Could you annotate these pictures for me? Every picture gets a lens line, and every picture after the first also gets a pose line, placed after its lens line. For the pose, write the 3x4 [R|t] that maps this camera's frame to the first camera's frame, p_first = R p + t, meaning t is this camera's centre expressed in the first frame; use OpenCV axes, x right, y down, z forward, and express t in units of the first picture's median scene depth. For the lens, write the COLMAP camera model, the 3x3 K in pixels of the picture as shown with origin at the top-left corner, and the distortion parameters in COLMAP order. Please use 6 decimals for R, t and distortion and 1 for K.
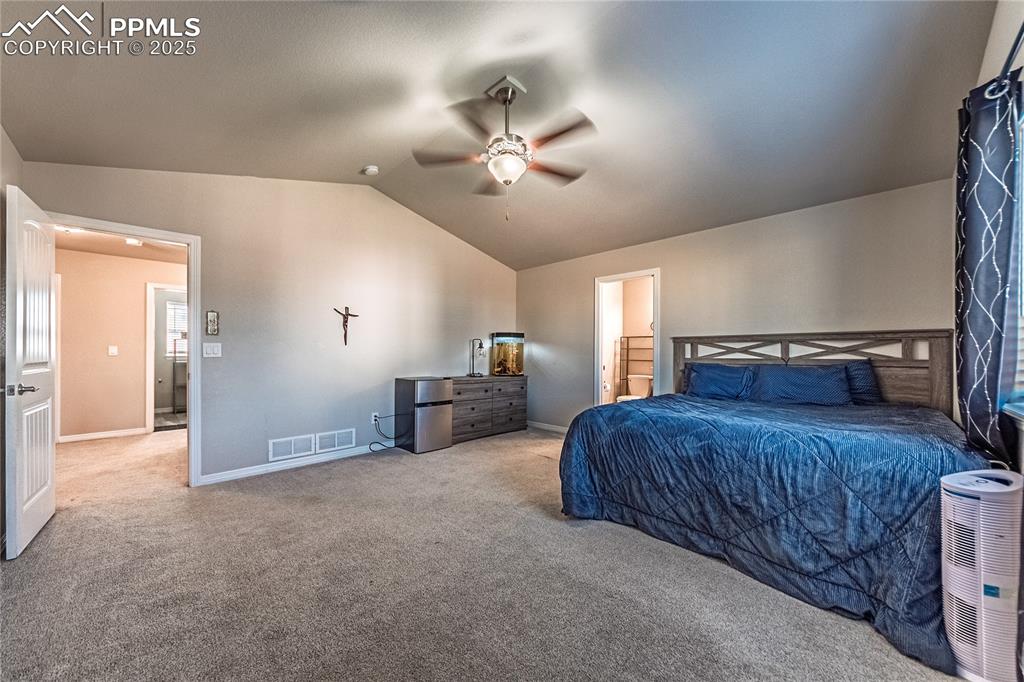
lens RADIAL K [[373.3, 0, 515.2], [0, 373.3, 346.7], [0, 0, 1]] dist [0.001164, 0.000123]
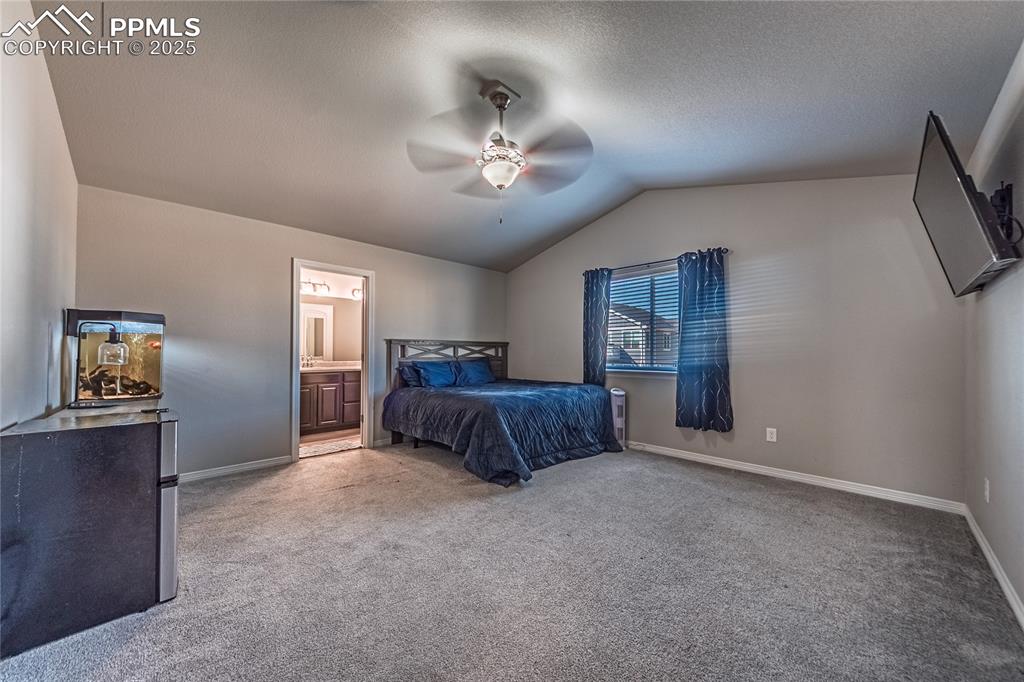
lens RADIAL K [[365.4, 0, 521.4], [0, 365.4, 352.5], [0, 0, 1]] dist [0.000528, 0.000033]
pose [[0.006773, 0.001405, 0.999976, -0.923247], [-0.018382, 0.999830, -0.001280, 0.012286], [-0.999808, -0.018373, 0.006798, 0.839571]]
